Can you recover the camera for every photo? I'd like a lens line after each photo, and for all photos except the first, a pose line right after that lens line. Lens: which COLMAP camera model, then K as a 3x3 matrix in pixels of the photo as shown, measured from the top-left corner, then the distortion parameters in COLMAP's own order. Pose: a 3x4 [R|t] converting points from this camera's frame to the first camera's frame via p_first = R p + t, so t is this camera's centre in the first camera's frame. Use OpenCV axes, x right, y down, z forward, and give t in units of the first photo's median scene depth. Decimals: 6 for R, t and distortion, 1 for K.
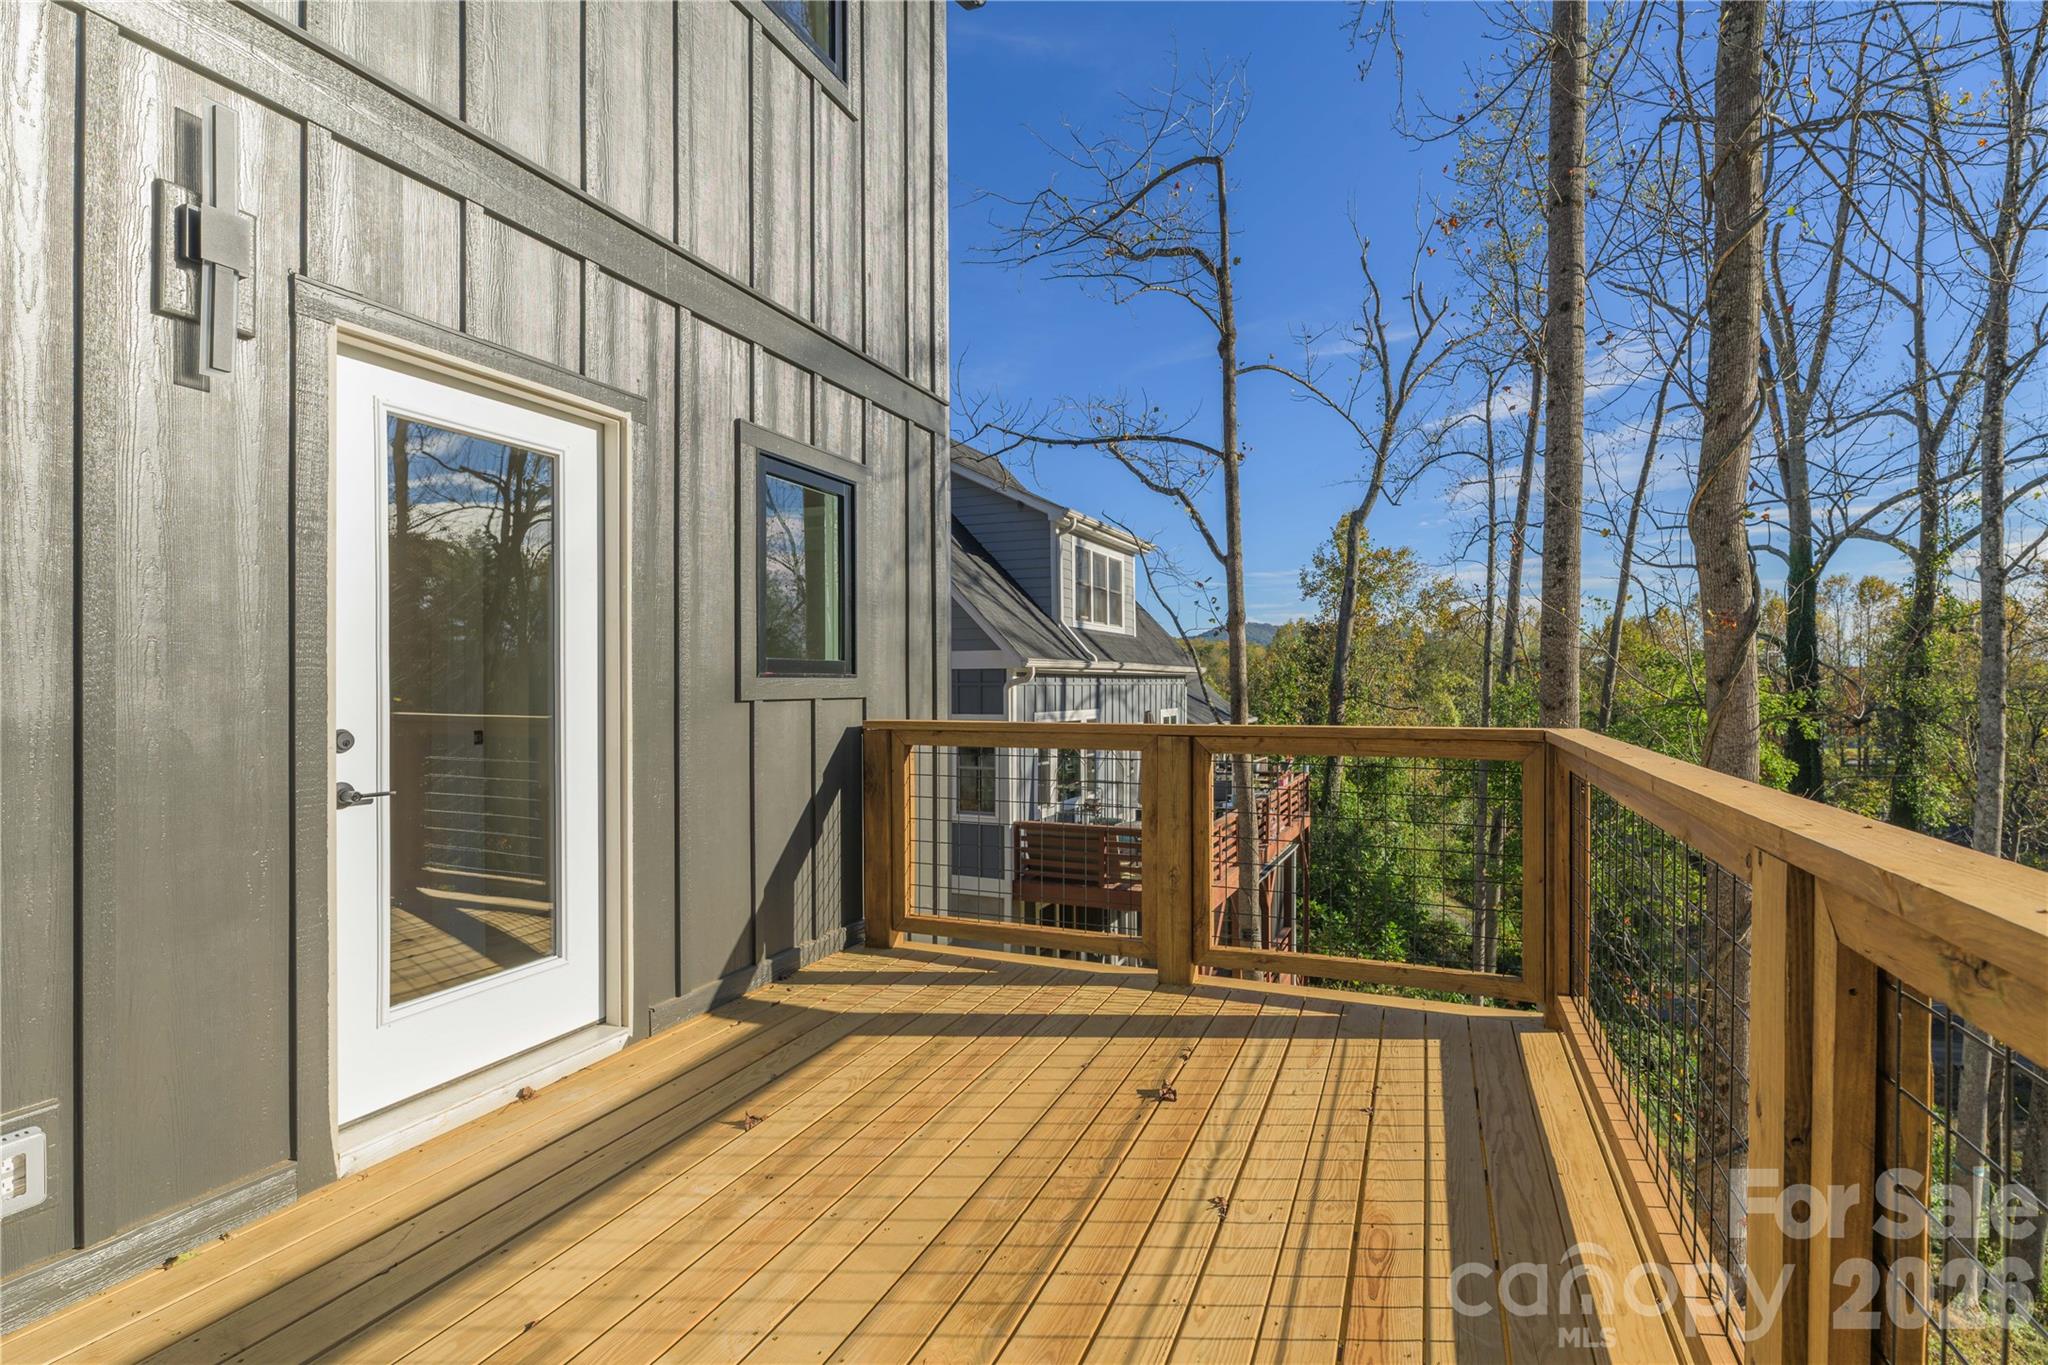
lens RADIAL K [[974.6, 0, 1095.9], [0, 974.6, 659.8], [0, 0, 1]] dist [0.001798, -0.000390]
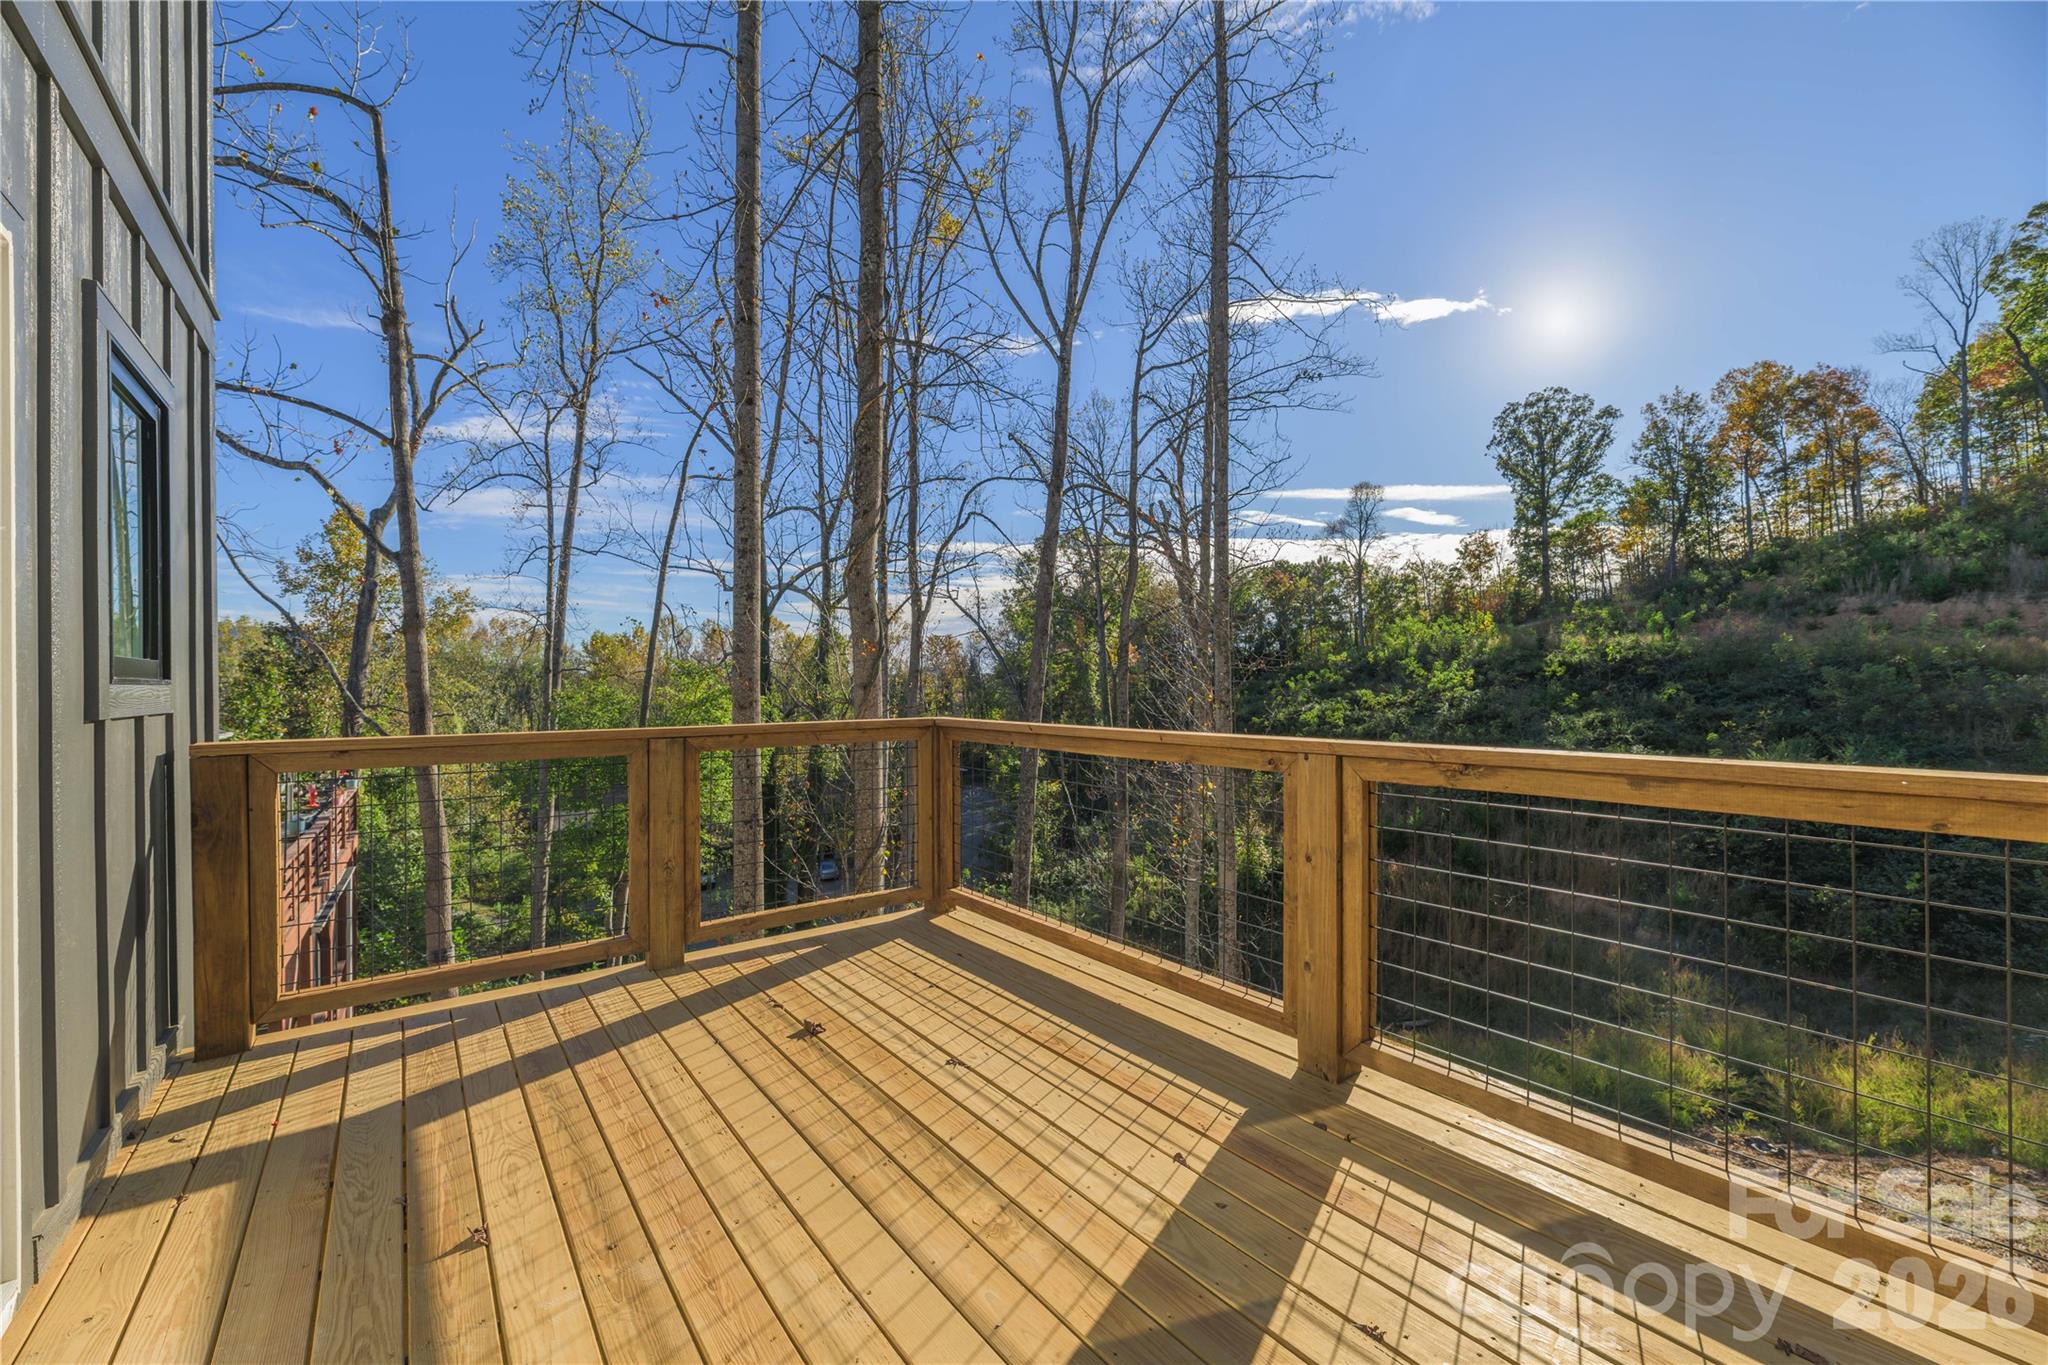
lens RADIAL K [[828.1, 0, 1029.8], [0, 828.1, 679.8], [0, 0, 1]] dist [-0.001267, -0.000152]
pose [[0.508282, 0.003786, 0.861183, -0.483197], [-0.014888, 0.999880, 0.004391, 0.002569], [-0.861062, -0.015053, 0.508277, 0.181646]]
